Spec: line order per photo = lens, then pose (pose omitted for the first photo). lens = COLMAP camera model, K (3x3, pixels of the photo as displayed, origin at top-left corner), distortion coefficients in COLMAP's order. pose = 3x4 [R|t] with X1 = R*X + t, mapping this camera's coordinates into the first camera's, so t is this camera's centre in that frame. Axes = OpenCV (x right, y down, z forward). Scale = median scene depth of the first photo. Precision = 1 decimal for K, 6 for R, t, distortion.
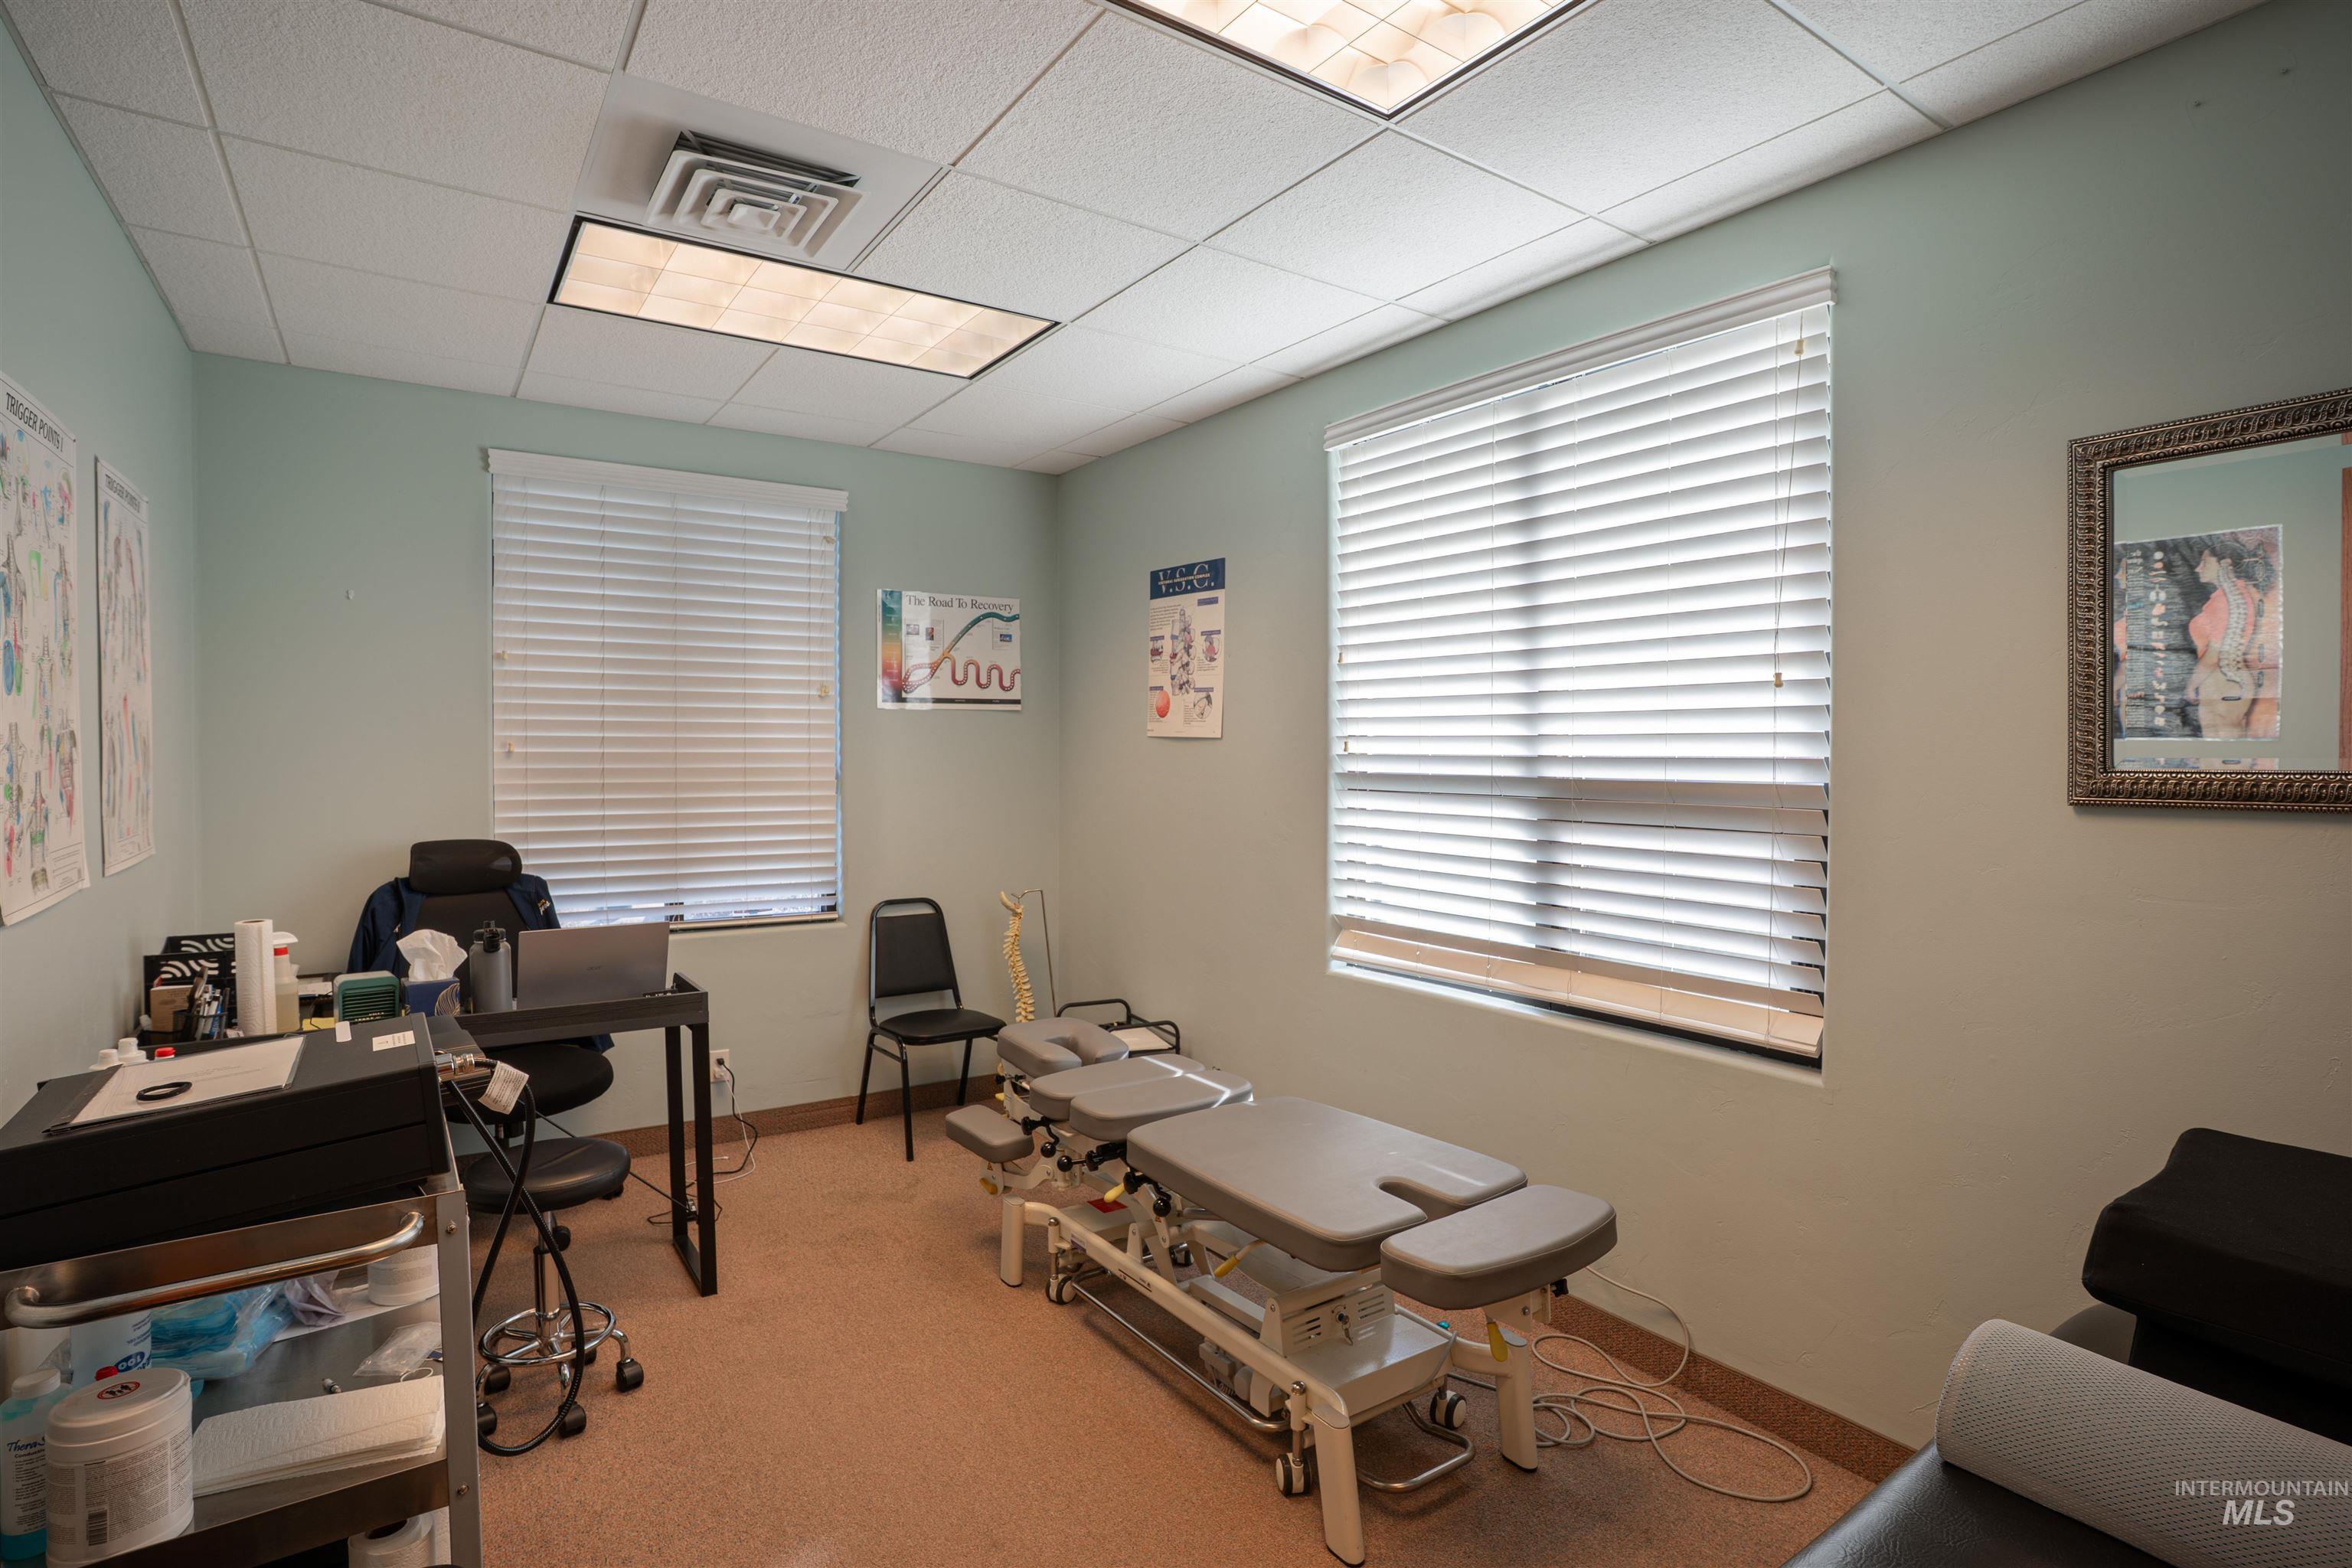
lens RADIAL K [[1168.6, 0, 1168.8], [0, 1168.6, 778.5], [0, 0, 1]] dist [-0.075841, 0.038706]
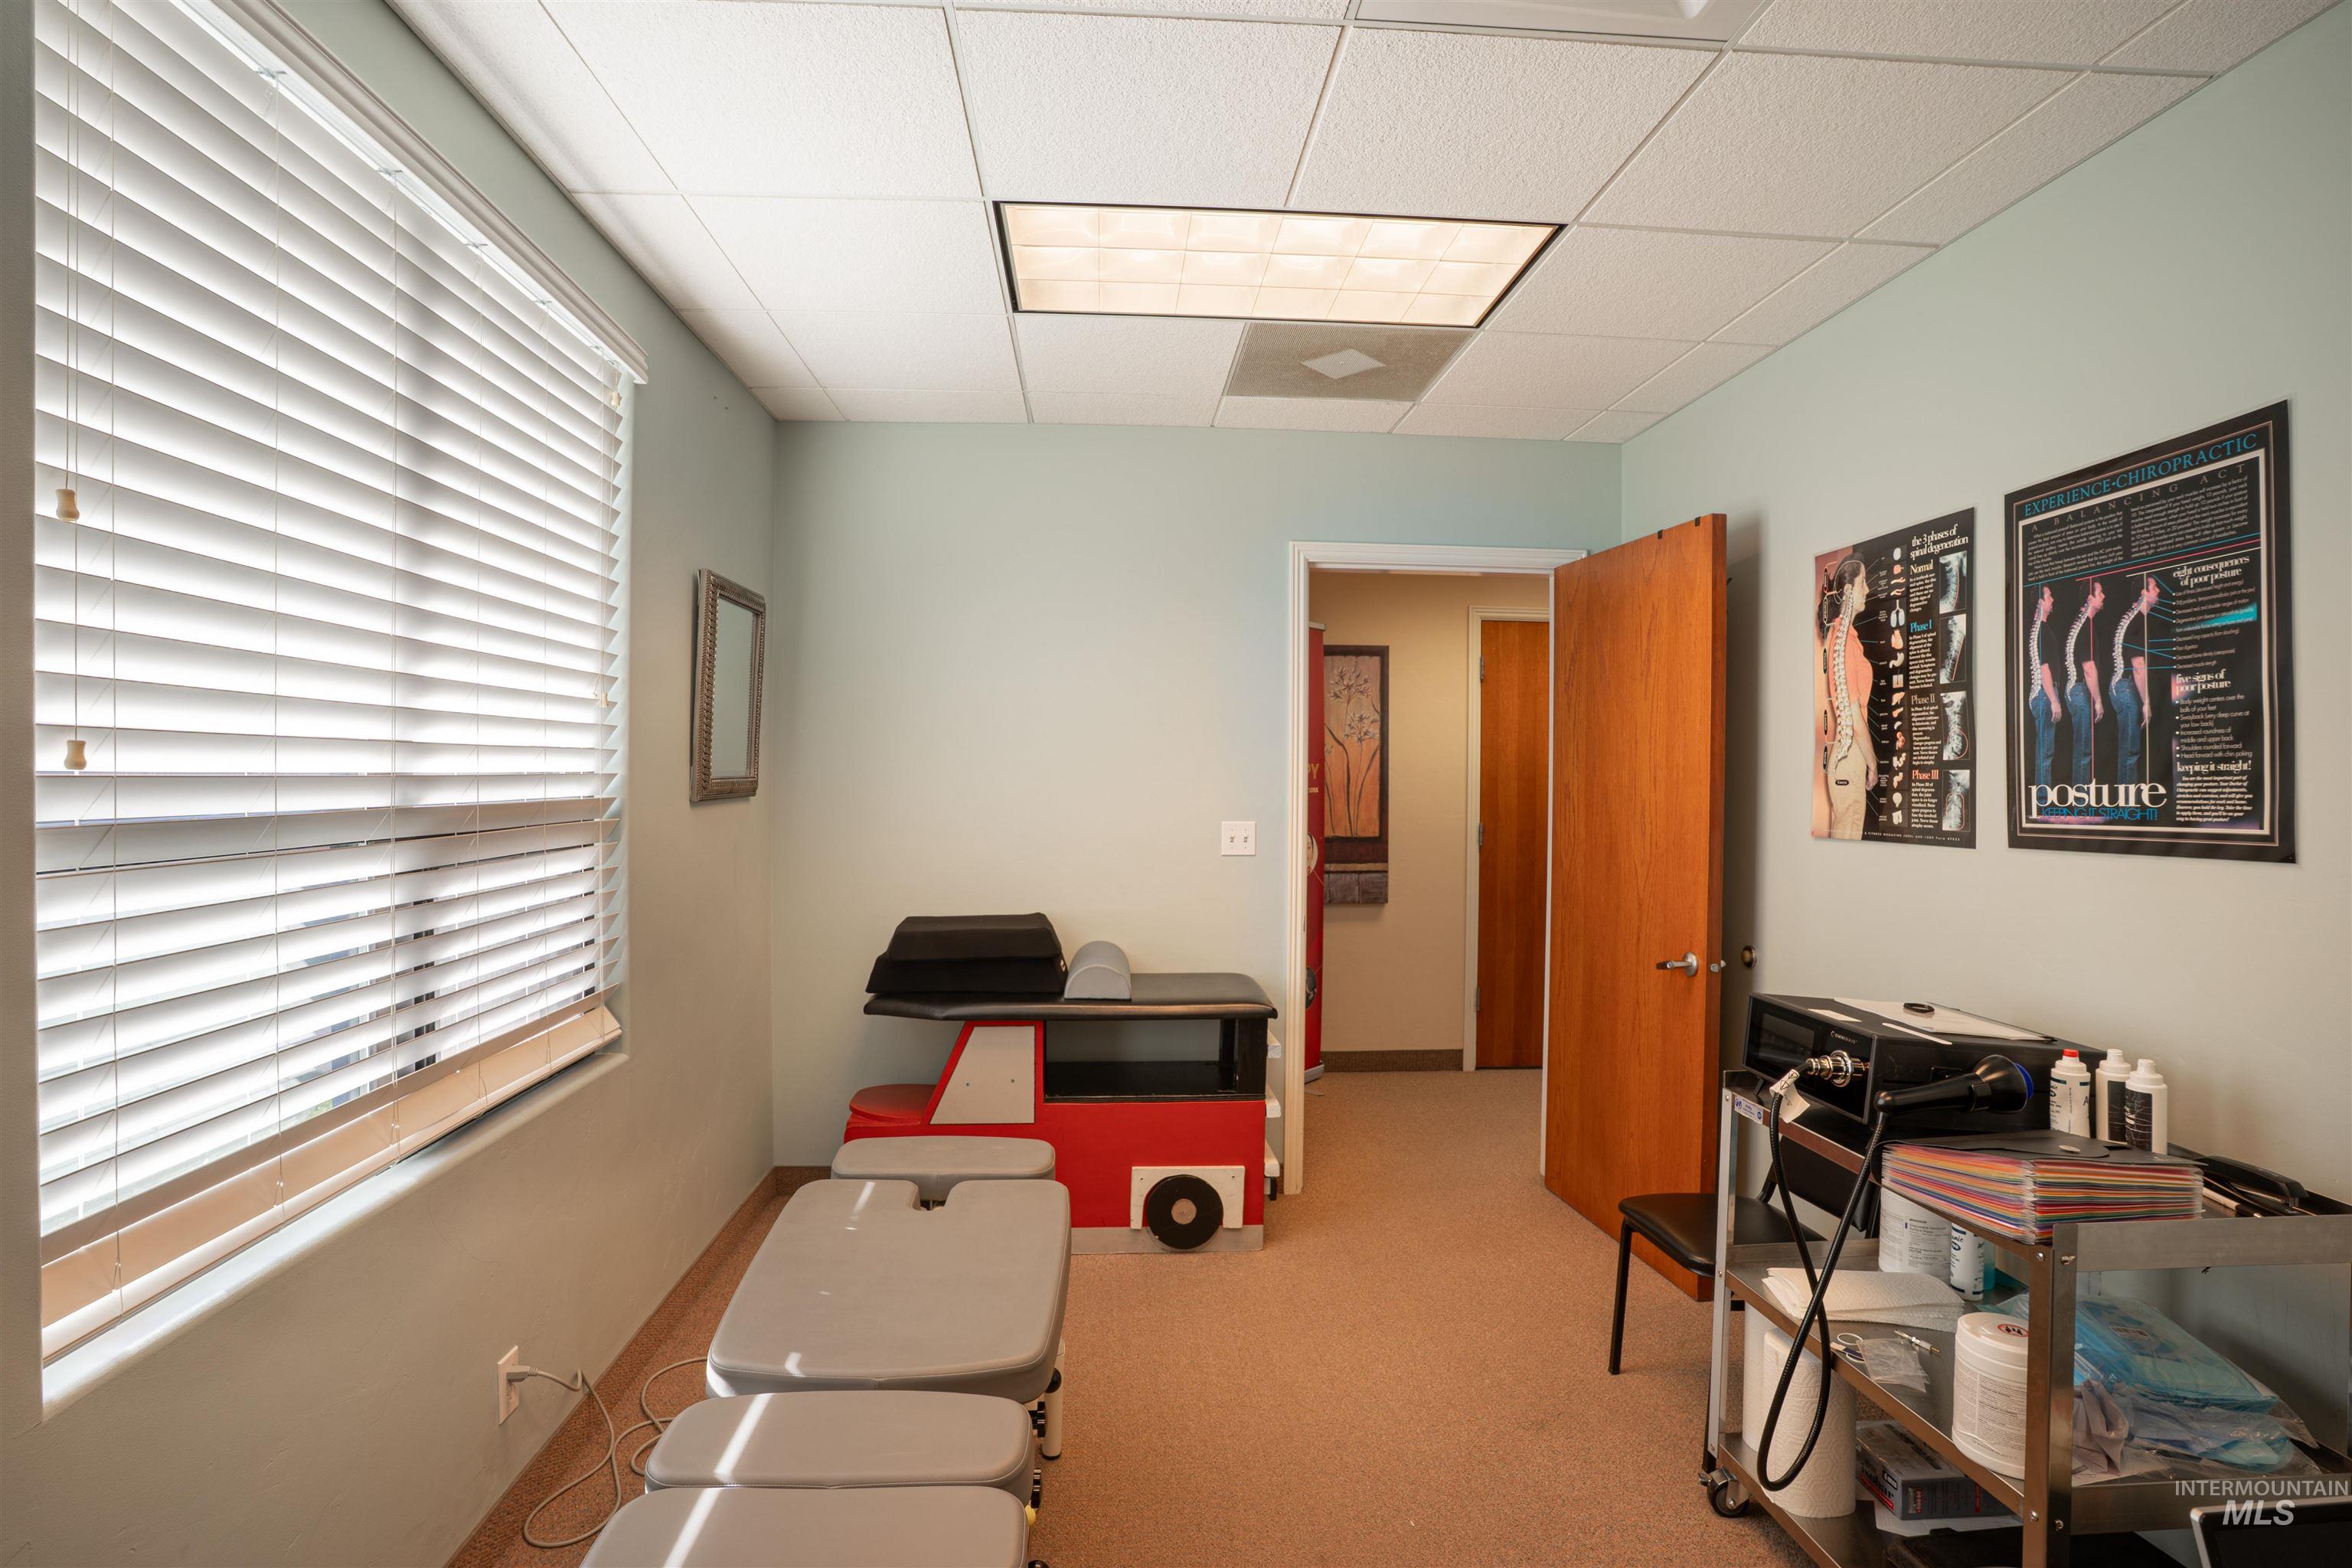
lens RADIAL K [[1168.6, 0, 1168.8], [0, 1168.6, 778.5], [0, 0, 1]] dist [-0.075841, 0.038706]
pose [[-0.846760, -0.013333, 0.531808, -0.377466], [0.004182, 0.999488, 0.031718, -0.034513], [-0.531958, 0.029082, -0.846271, 1.286261]]
